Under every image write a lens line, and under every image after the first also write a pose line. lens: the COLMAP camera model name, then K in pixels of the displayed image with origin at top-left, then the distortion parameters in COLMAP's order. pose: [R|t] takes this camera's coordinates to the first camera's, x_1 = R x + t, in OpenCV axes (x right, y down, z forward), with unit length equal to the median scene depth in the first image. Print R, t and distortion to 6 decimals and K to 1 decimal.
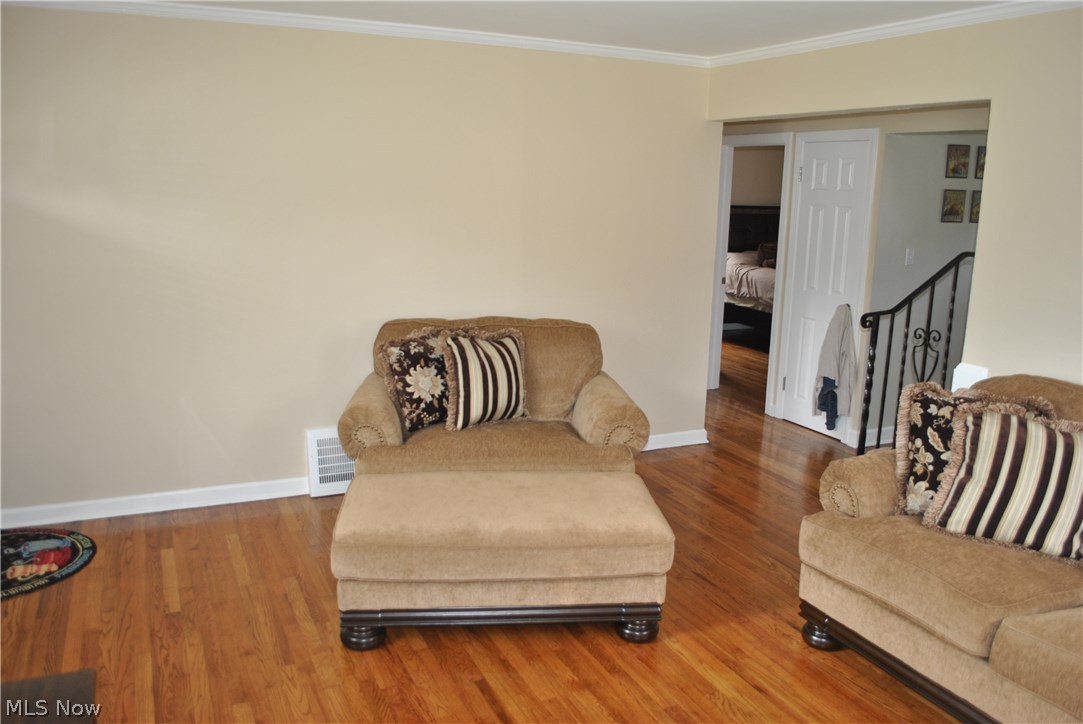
lens RADIAL K [[853.0, 0, 540.7], [0, 853.0, 363.7], [0, 0, 1]] dist [-0.070183, 0.009382]
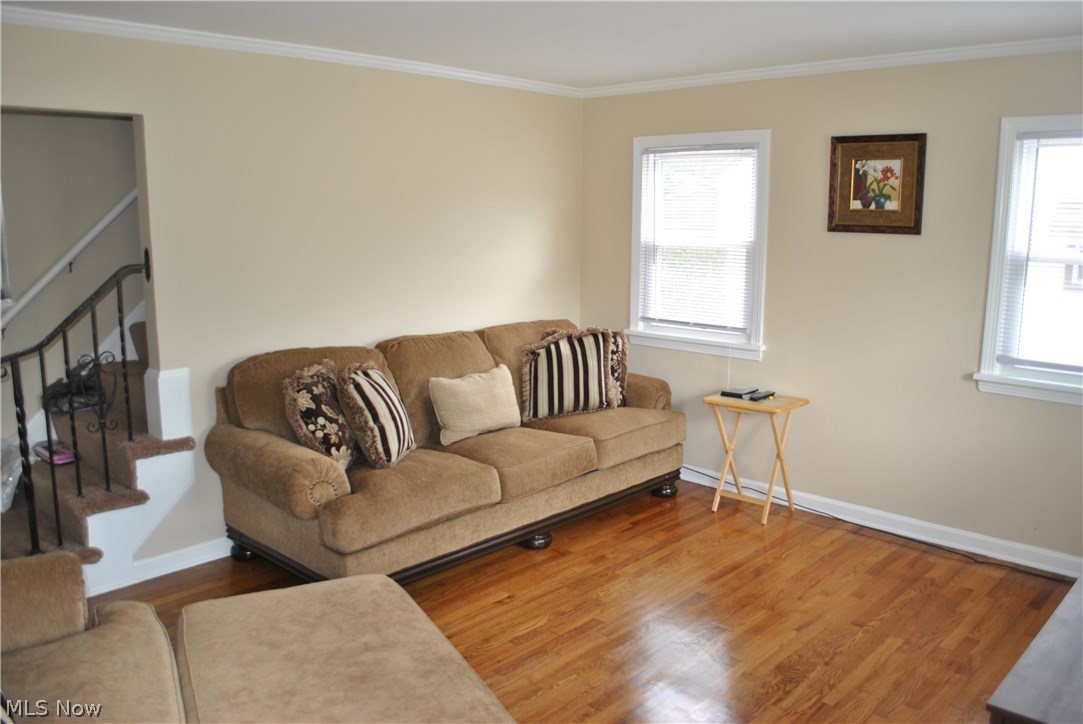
lens RADIAL K [[853.0, 0, 541.5], [0, 853.0, 361.6], [0, 0, 1]] dist [-0.070183, 0.009382]
pose [[-0.348993, -0.183694, 0.918945, -0.547256], [0.182054, 0.948629, 0.258767, -0.175570], [-0.919272, 0.257605, -0.297623, 0.784300]]
